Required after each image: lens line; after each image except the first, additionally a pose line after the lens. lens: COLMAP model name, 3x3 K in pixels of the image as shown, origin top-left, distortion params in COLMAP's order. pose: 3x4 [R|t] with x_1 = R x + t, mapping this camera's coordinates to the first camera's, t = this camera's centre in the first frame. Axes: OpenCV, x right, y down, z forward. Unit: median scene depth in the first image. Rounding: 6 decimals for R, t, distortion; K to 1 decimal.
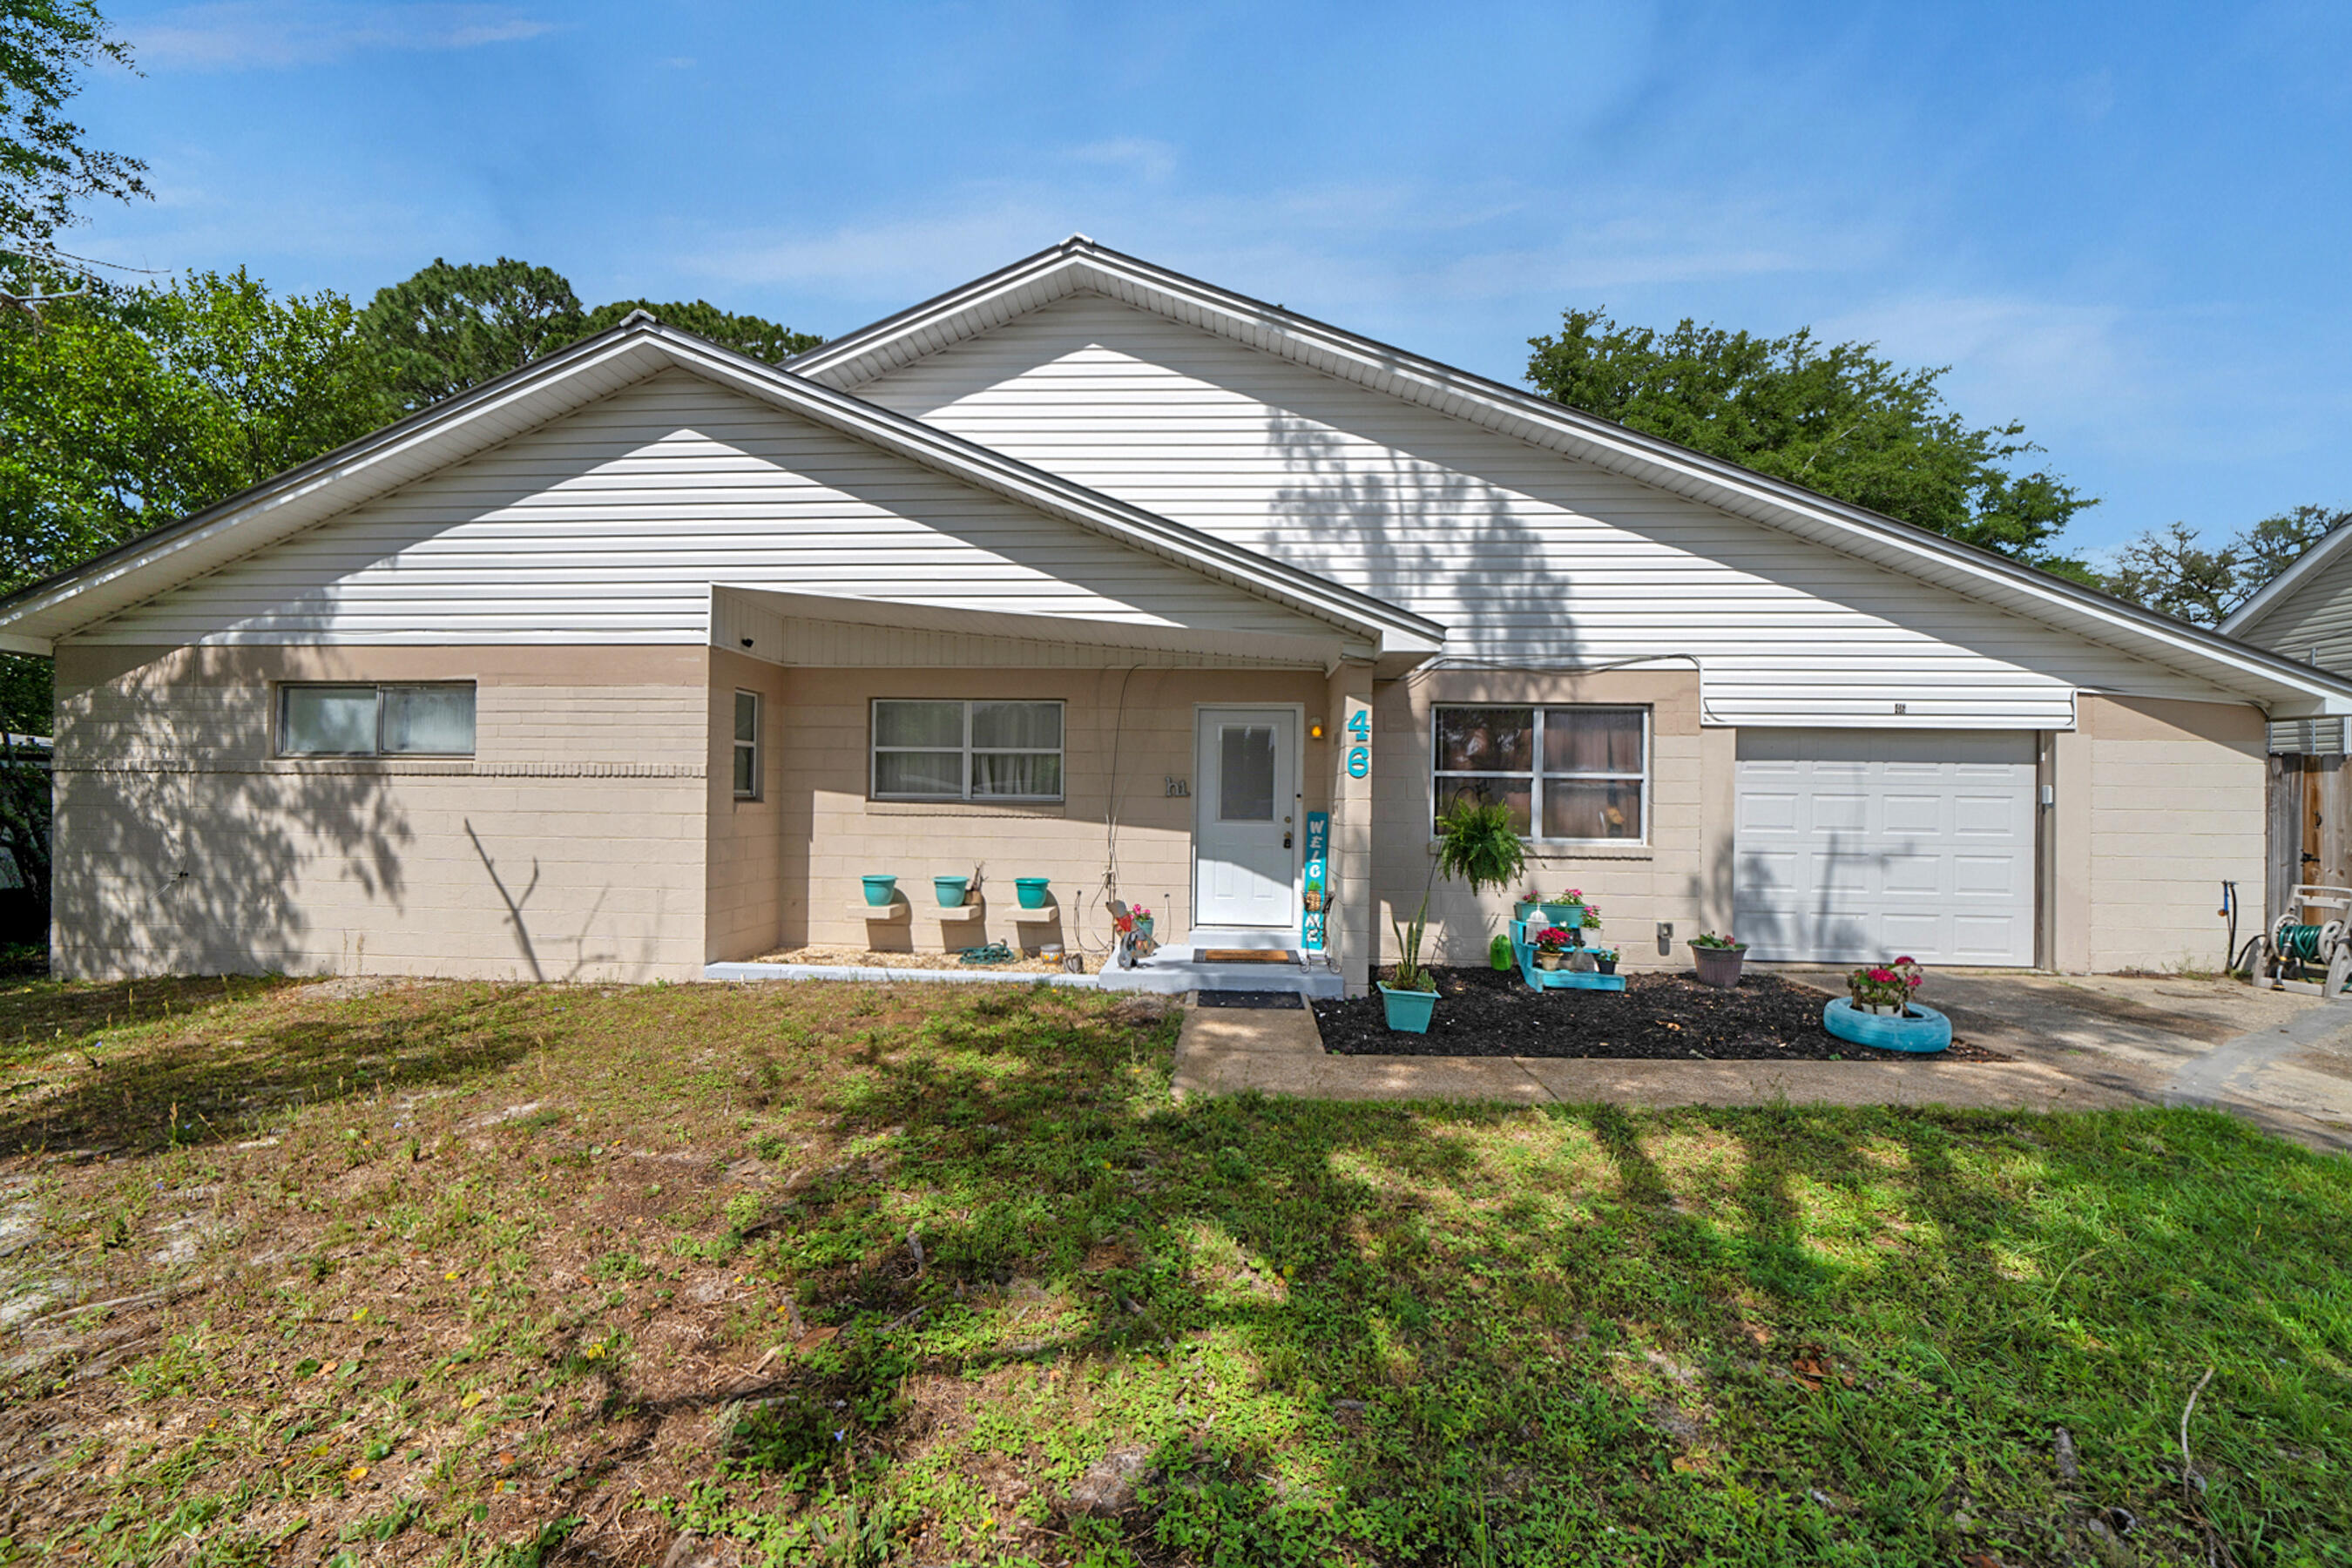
lens RADIAL K [[895.4, 0, 1176.0], [0, 895.4, 784.0], [0, 0, 1]] dist [-0.018994, 0.003585]
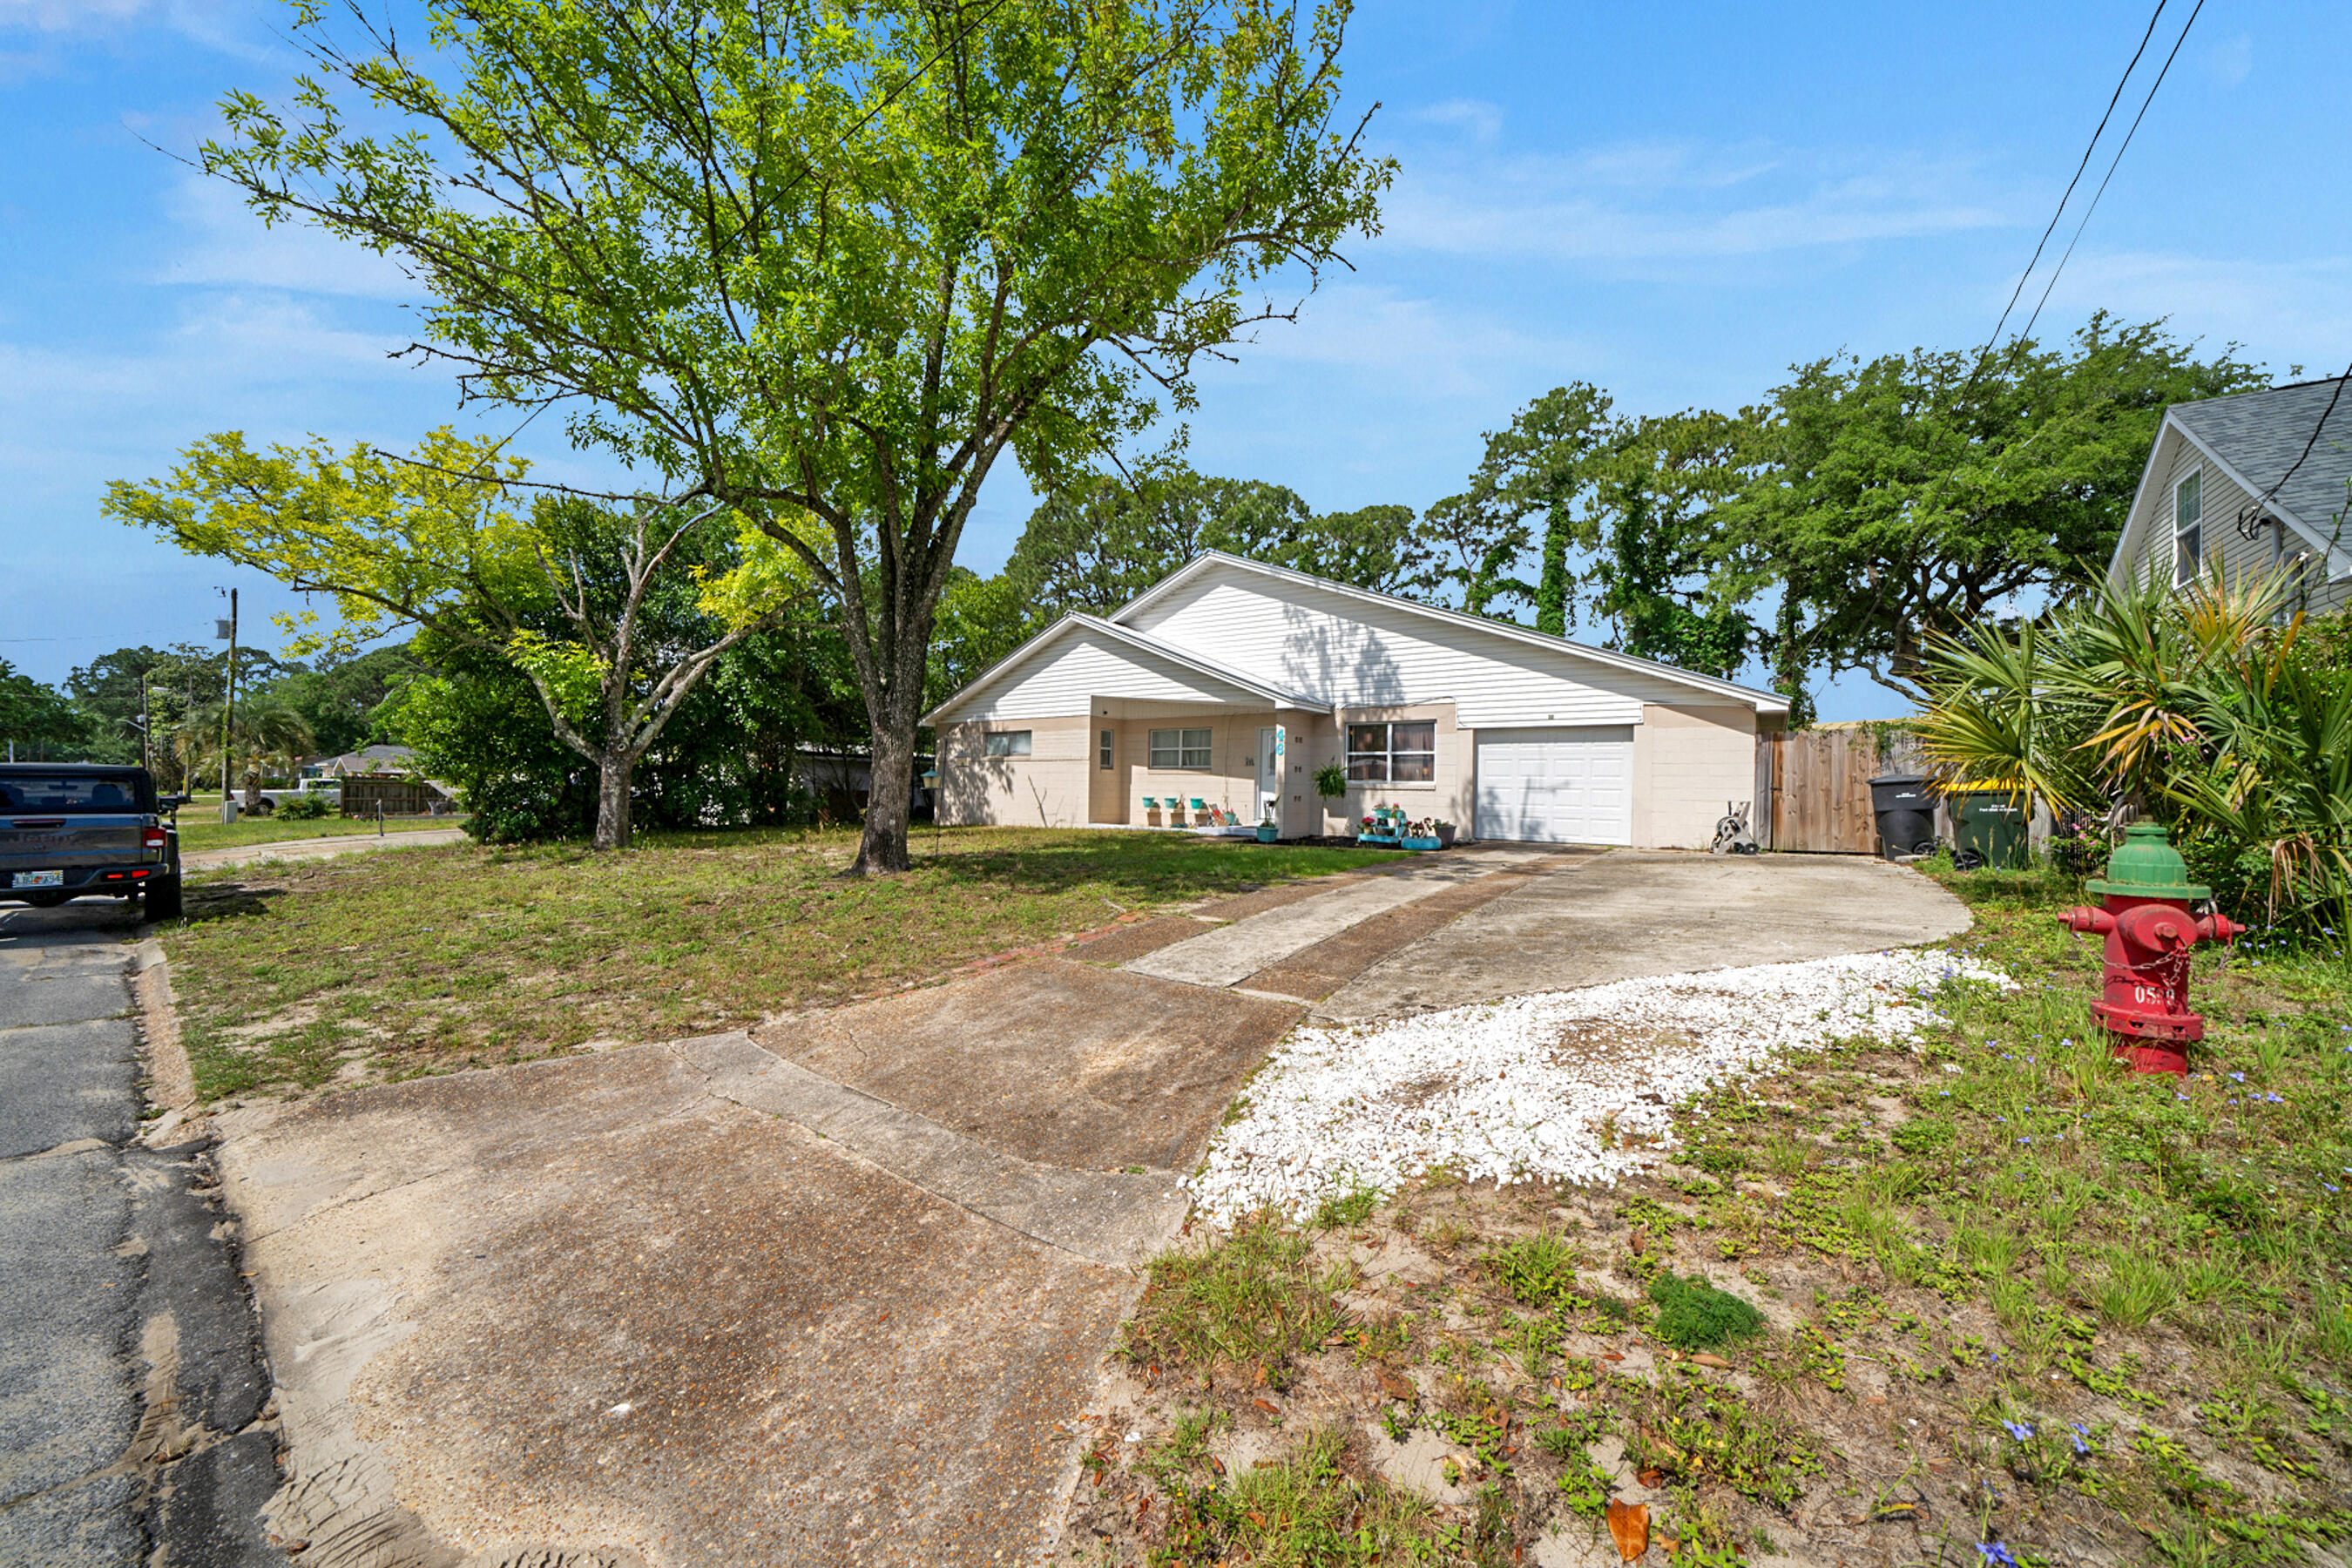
lens RADIAL K [[819.7, 0, 1173.0], [0, 819.7, 793.2], [0, 0, 1]] dist [-0.023215, -0.000041]
pose [[0.842587, 0.001136, -0.538559, 1.066321], [0.002361, 0.999980, 0.005803, 0.079898], [0.538555, -0.006162, 0.842568, -1.043019]]
